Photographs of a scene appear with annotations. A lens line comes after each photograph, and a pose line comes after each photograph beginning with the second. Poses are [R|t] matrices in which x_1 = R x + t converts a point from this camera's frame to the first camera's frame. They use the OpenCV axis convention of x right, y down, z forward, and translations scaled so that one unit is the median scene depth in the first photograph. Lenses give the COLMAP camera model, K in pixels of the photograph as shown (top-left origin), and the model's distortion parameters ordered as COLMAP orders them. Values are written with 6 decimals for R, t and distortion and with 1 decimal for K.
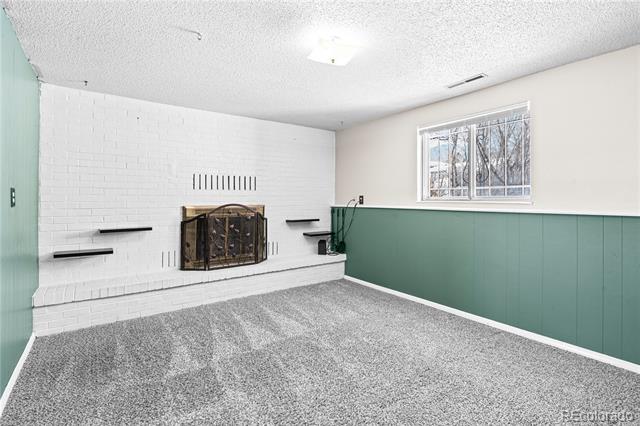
lens RADIAL K [[303.3, 0, 313.7], [0, 303.3, 204.7], [0, 0, 1]] dist [0.002932, 0.000692]
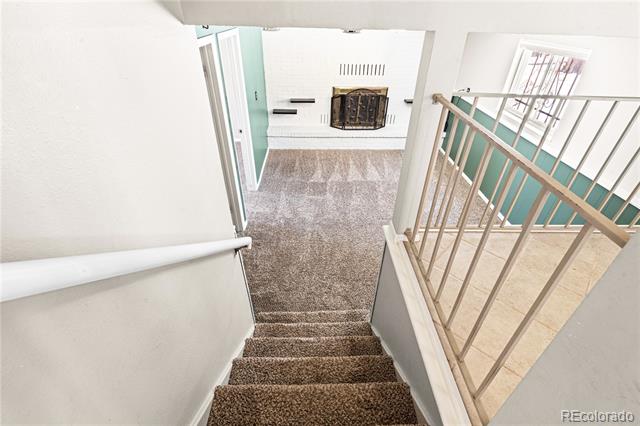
lens RADIAL K [[303.3, 0, 320.7], [0, 303.3, 211.8], [0, 0, 1]] dist [0.002932, 0.000692]
pose [[0.826626, 0.330379, -0.455565, 0.552397], [-0.013067, 0.820581, 0.571382, -0.443142], [0.562600, -0.466366, 0.682630, -0.516573]]
